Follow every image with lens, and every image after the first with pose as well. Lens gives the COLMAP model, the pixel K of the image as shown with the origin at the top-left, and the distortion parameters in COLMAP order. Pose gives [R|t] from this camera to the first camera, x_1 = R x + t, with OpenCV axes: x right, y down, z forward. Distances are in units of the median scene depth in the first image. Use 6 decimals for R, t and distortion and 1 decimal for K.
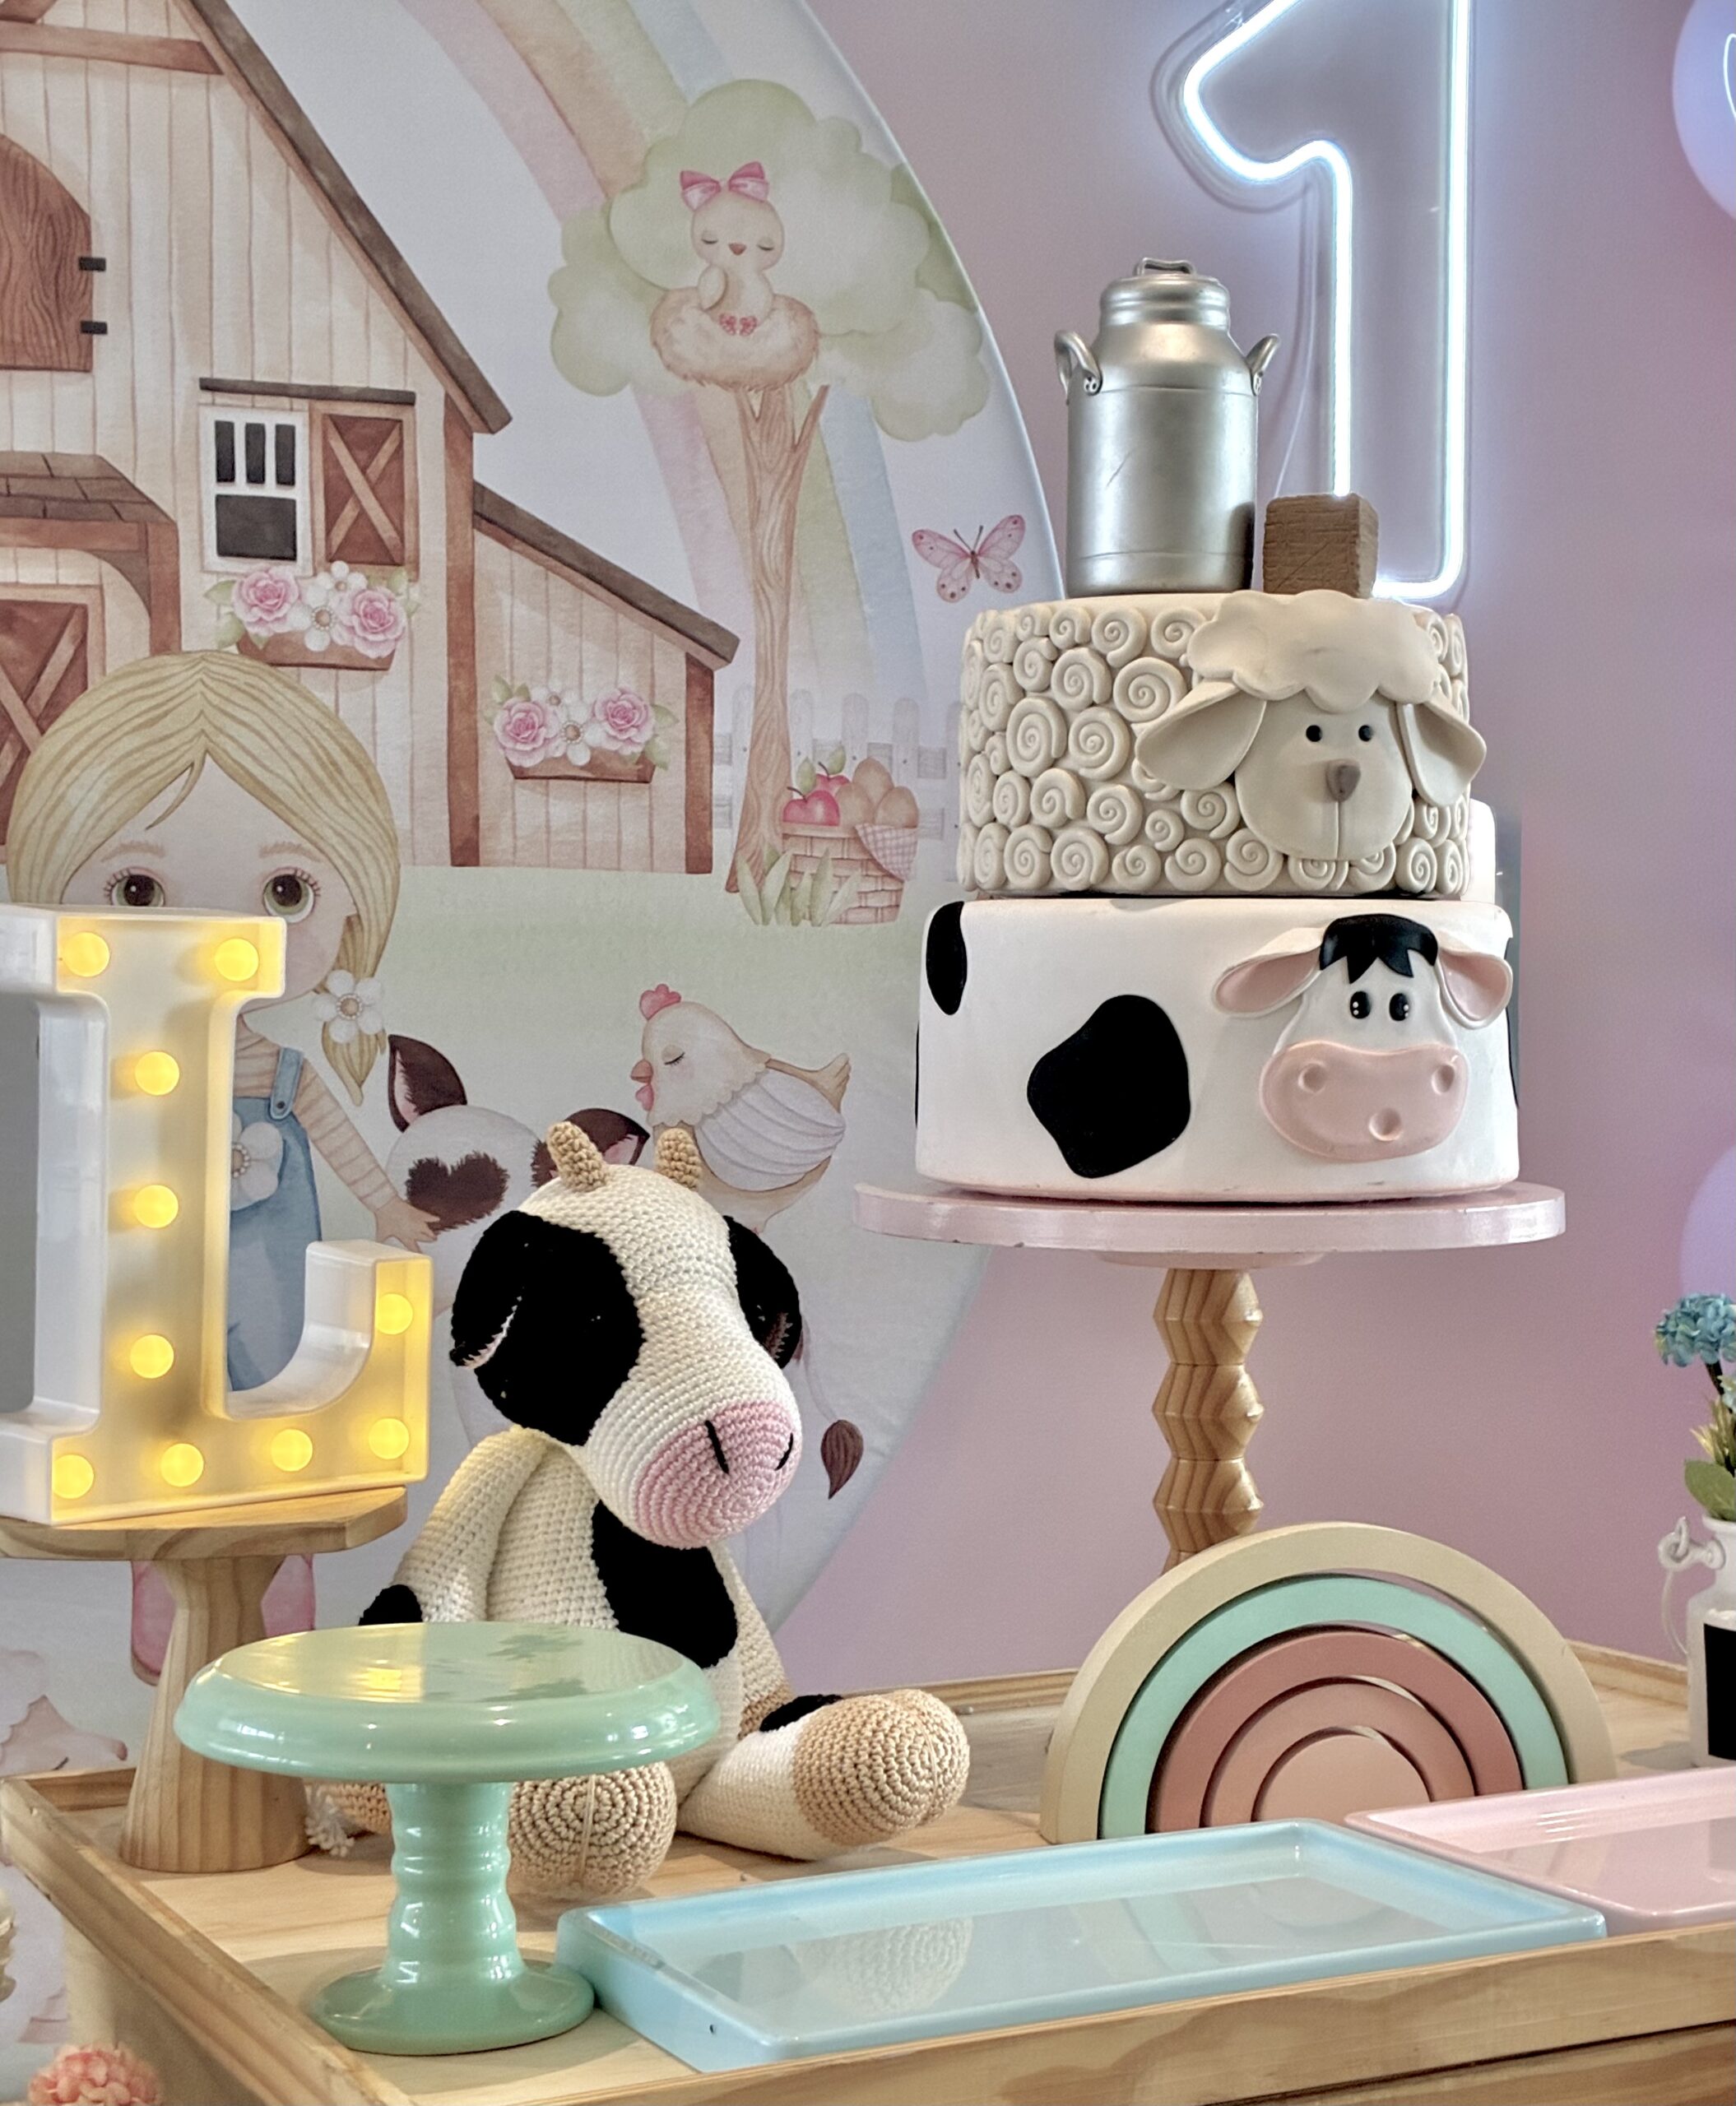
lens RADIAL K [[3525.7, 0, 872.8], [0, 3525.7, 1135.7], [0, 0, 1]] dist [0.099524, 0.000000]
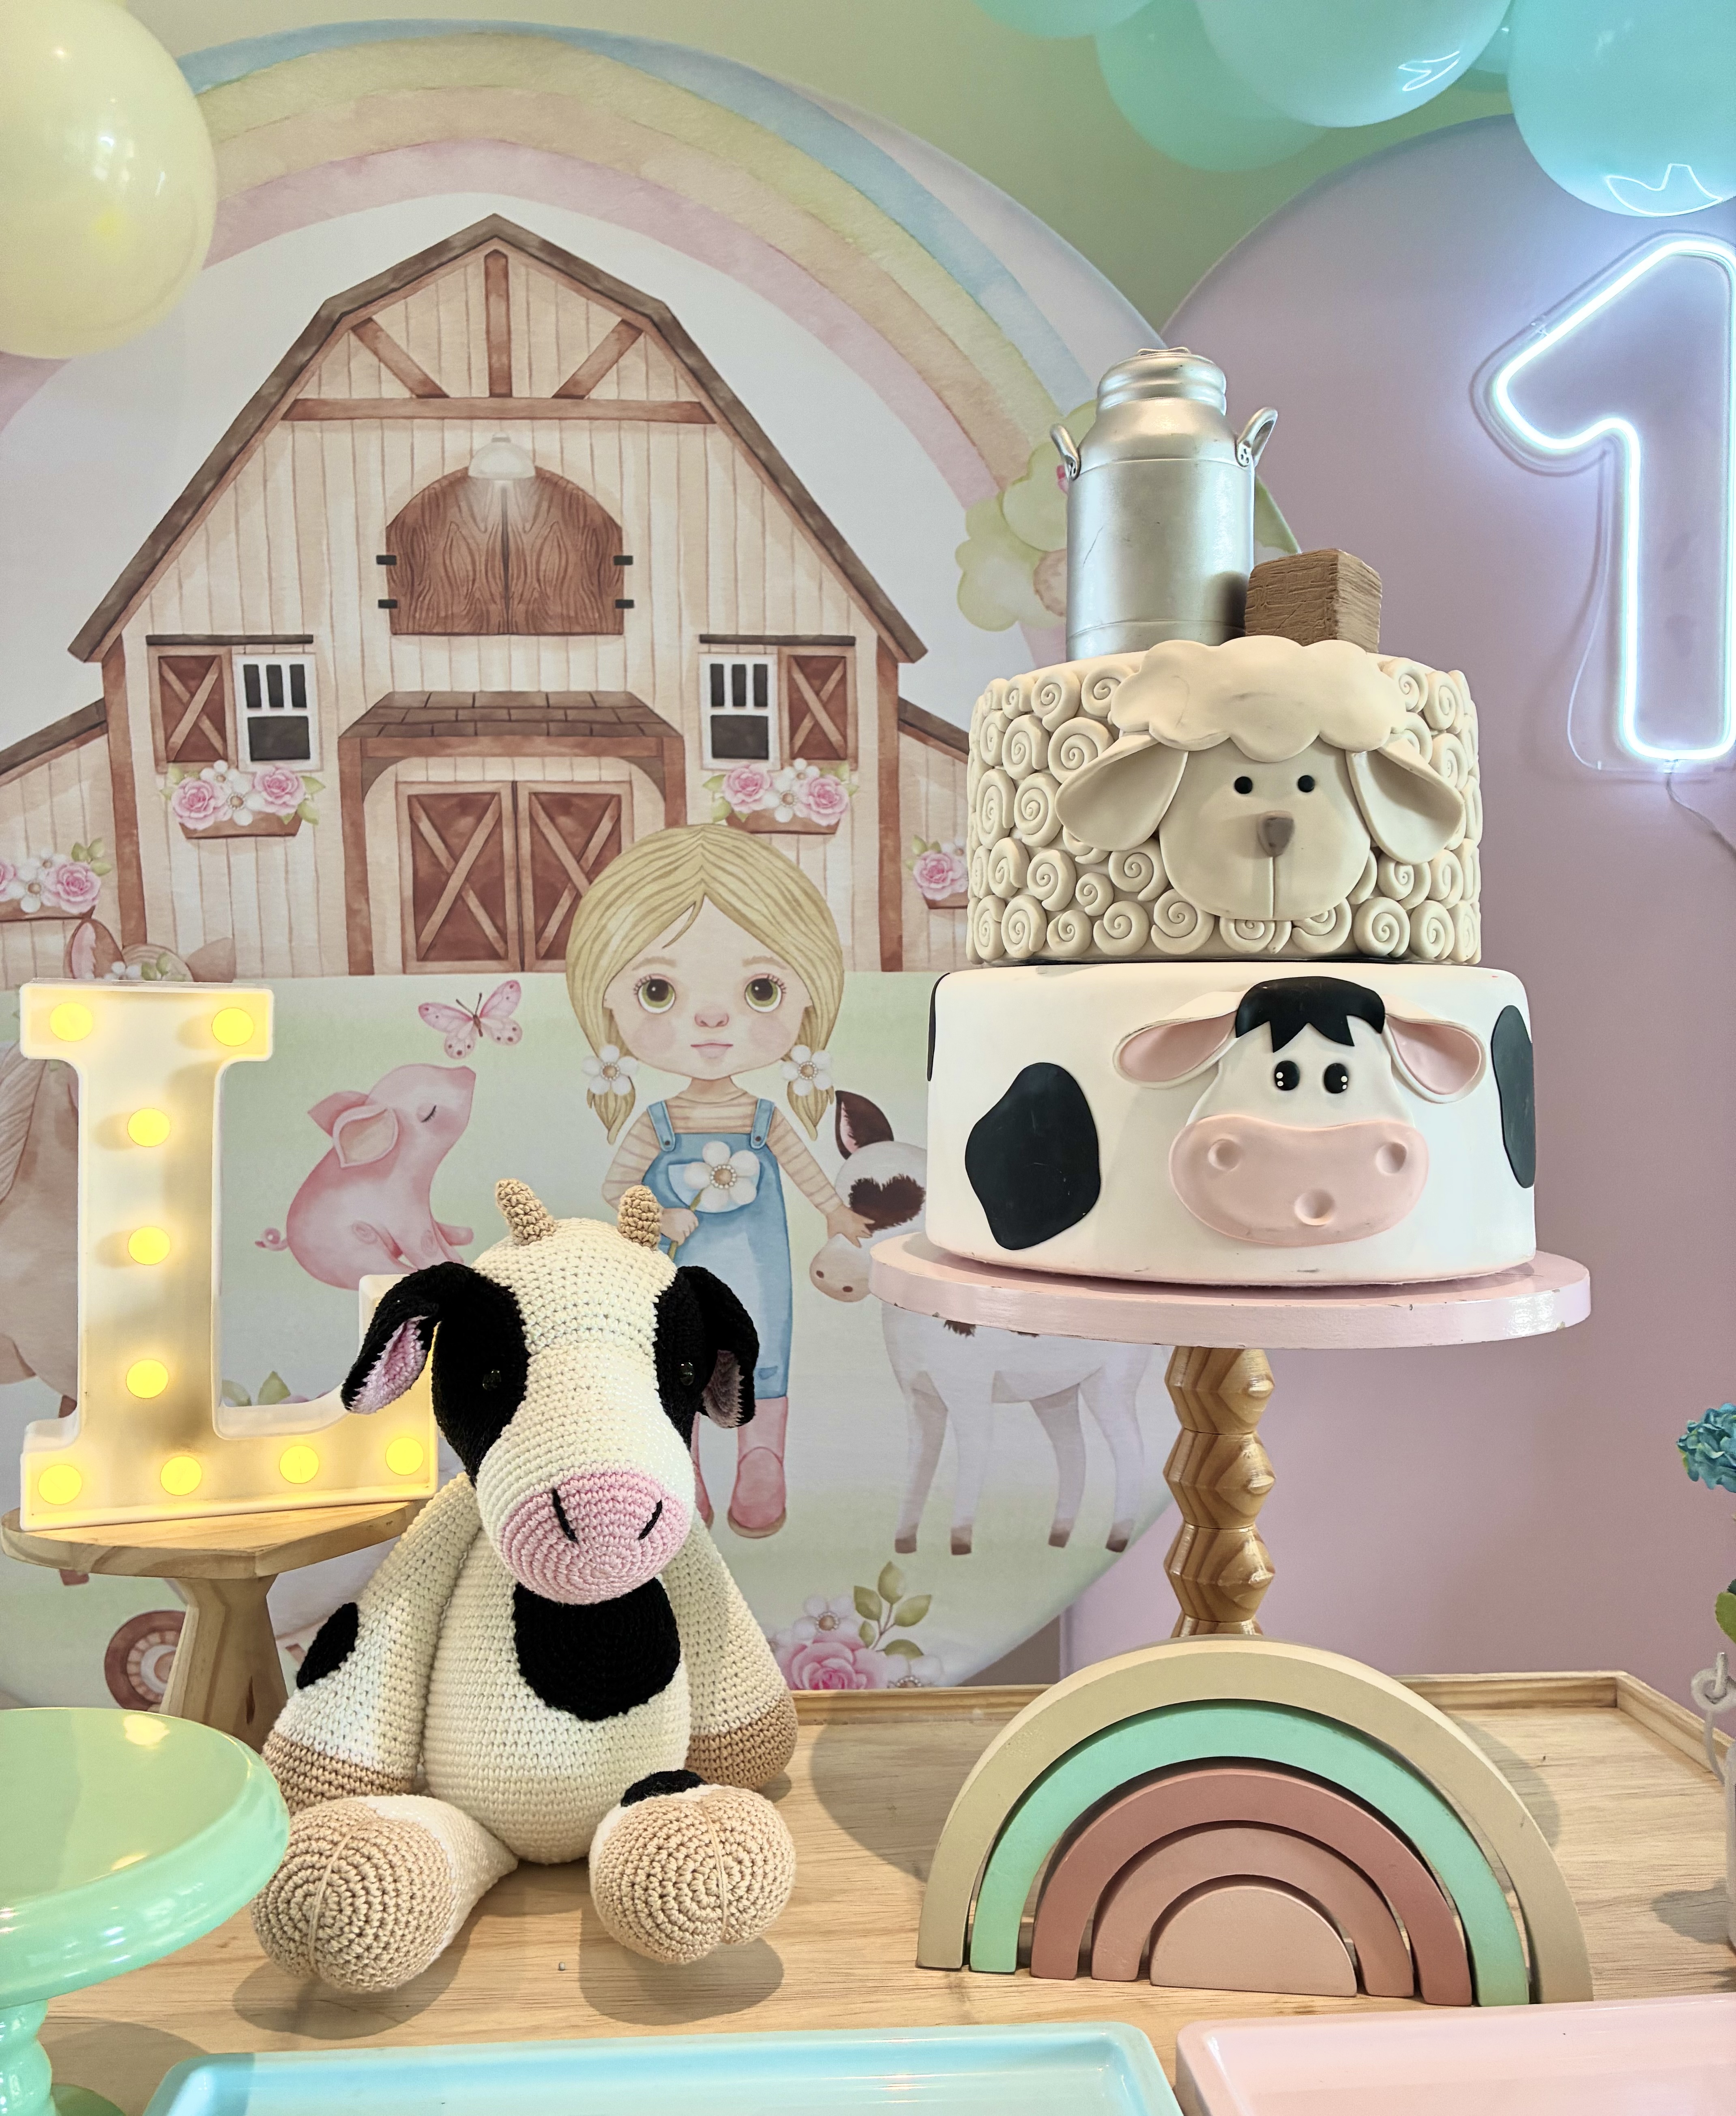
lens RADIAL K [[1773.1, 0, 861.7], [0, 1773.1, 1071.1], [0, 0, 1]] dist [0.037865, -0.039941]
pose [[0.928509, 0.007616, -0.371233, 0.144548], [-0.021217, 0.999244, -0.032569, -0.014530], [0.370704, 0.038117, 0.927968, 0.370678]]
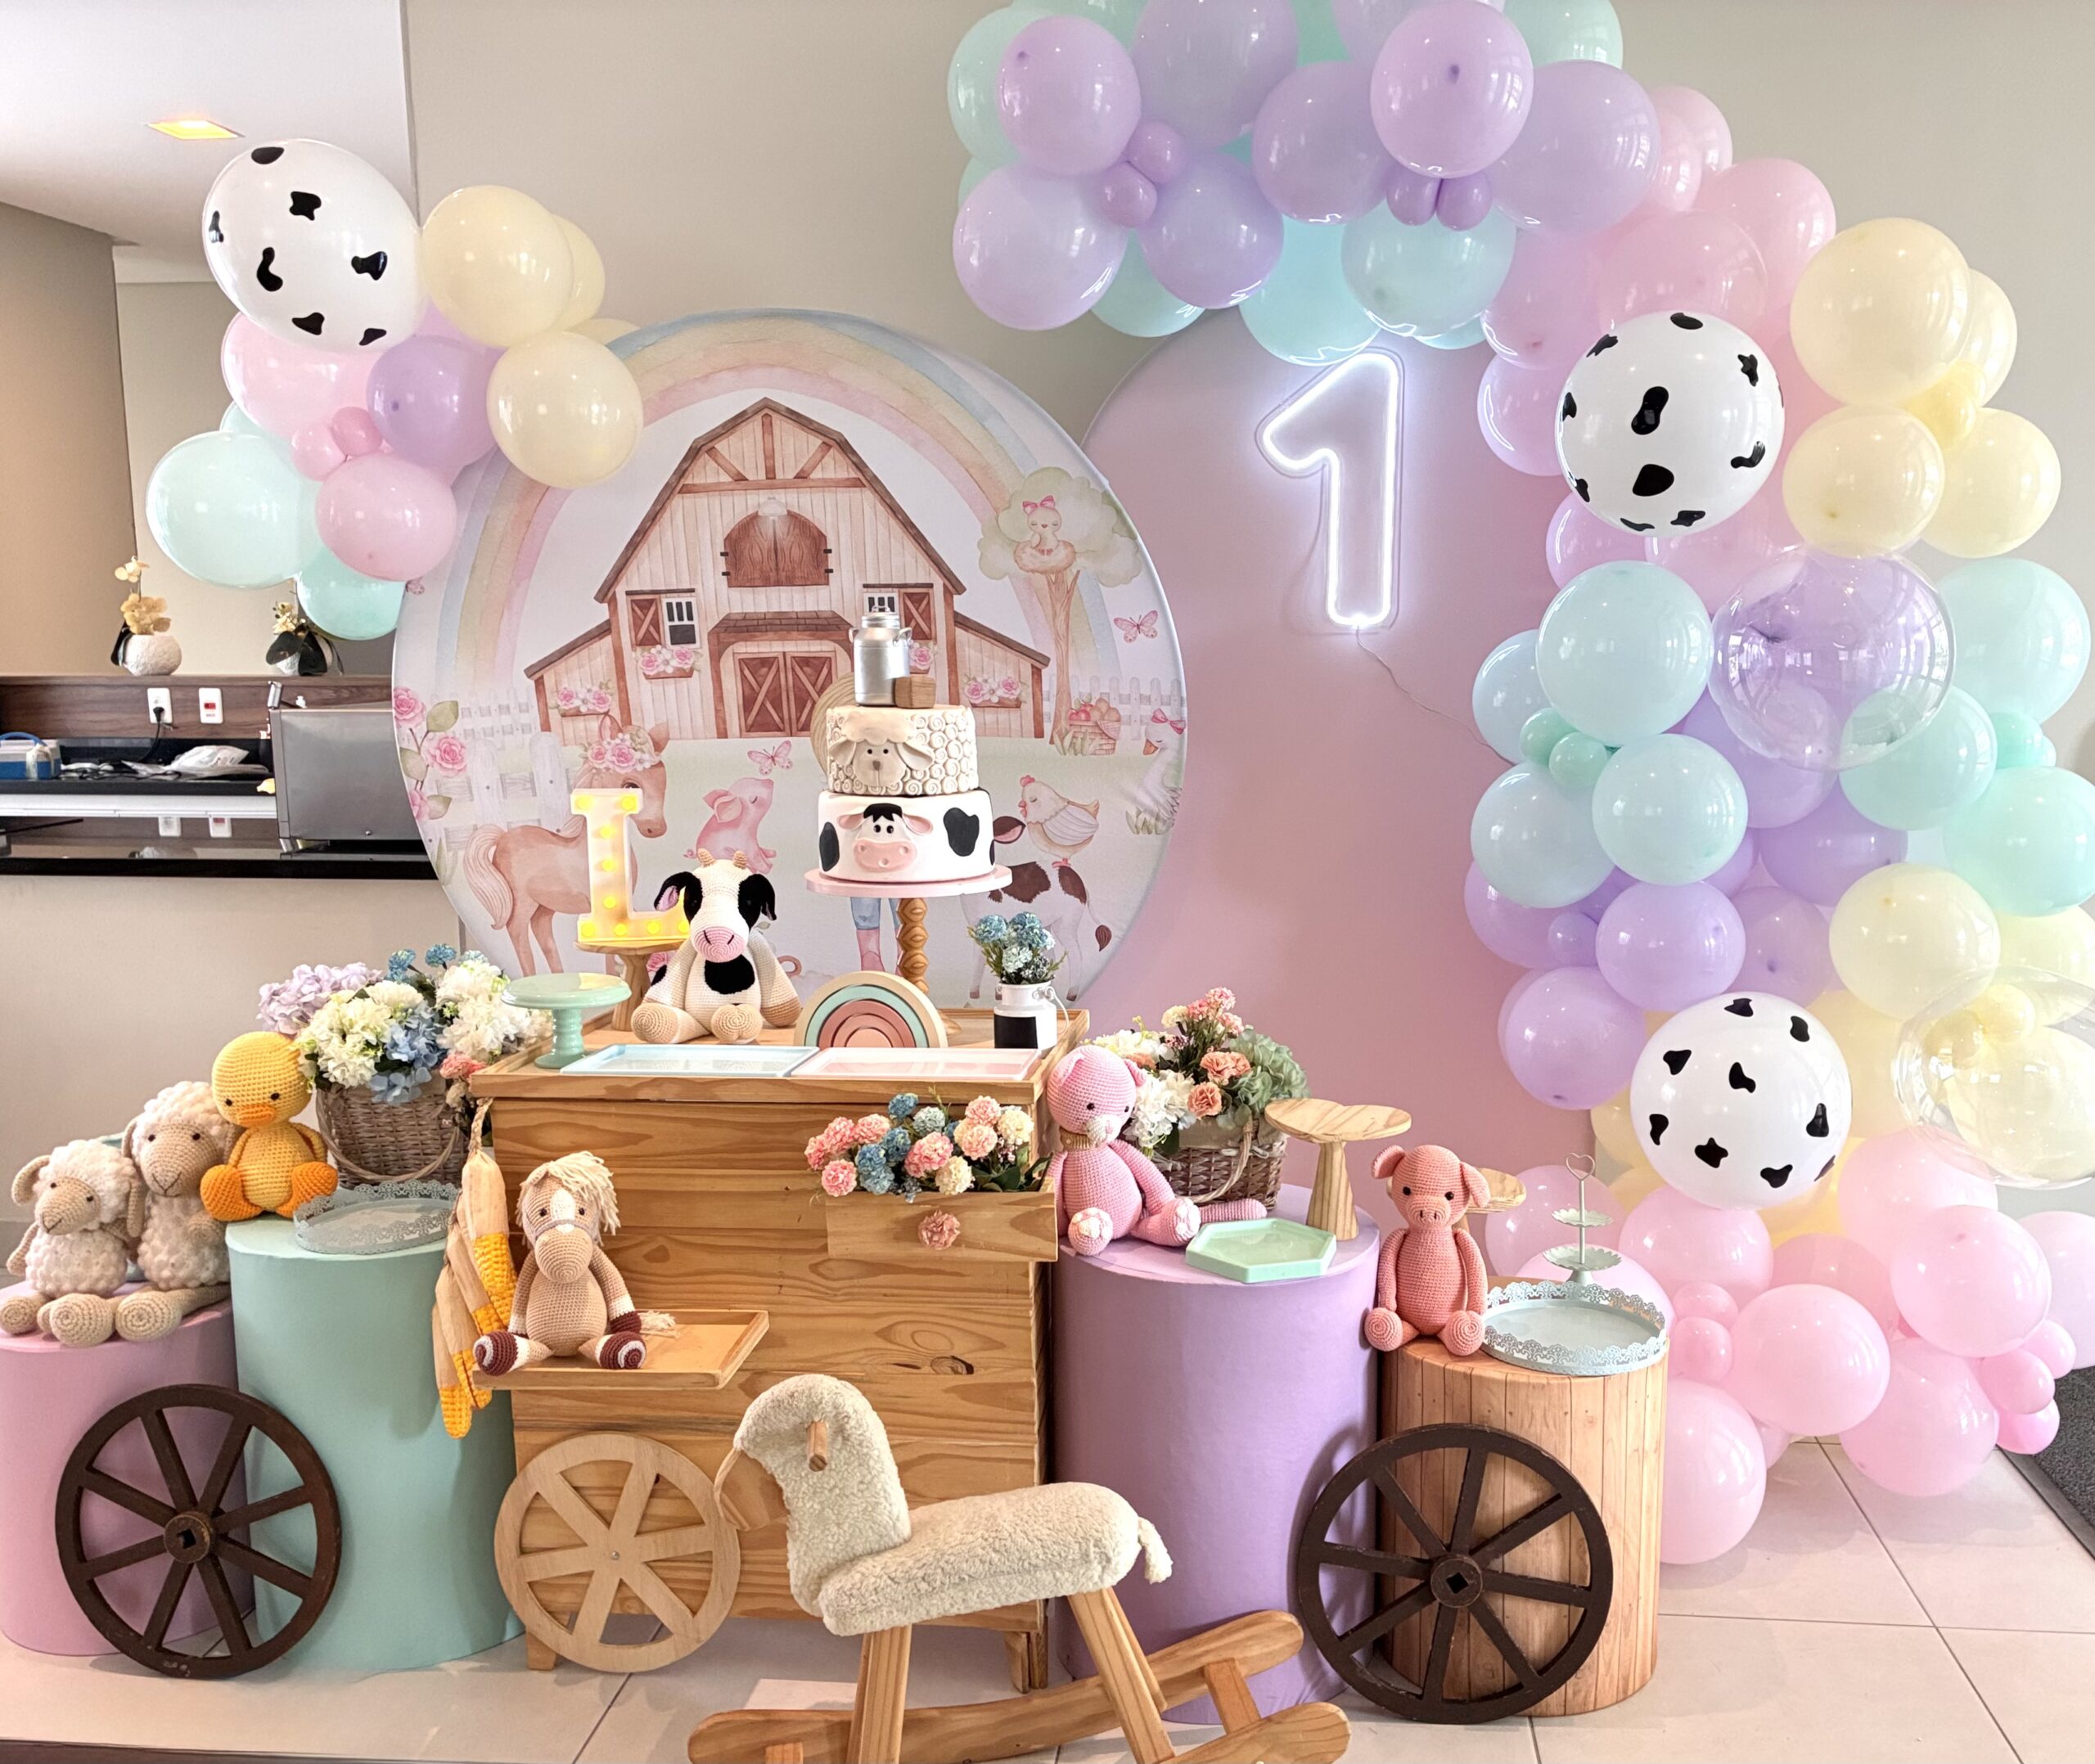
lens RADIAL K [[1892.6, 0, 1191.3], [0, 1892.6, 914.7], [0, 0, 1]] dist [0.033838, -0.042022]
pose [[0.860939, 0.077488, -0.502772, 0.962203], [-0.022887, 0.993230, 0.113886, -0.122614], [0.508193, -0.086542, 0.856884, -0.337678]]
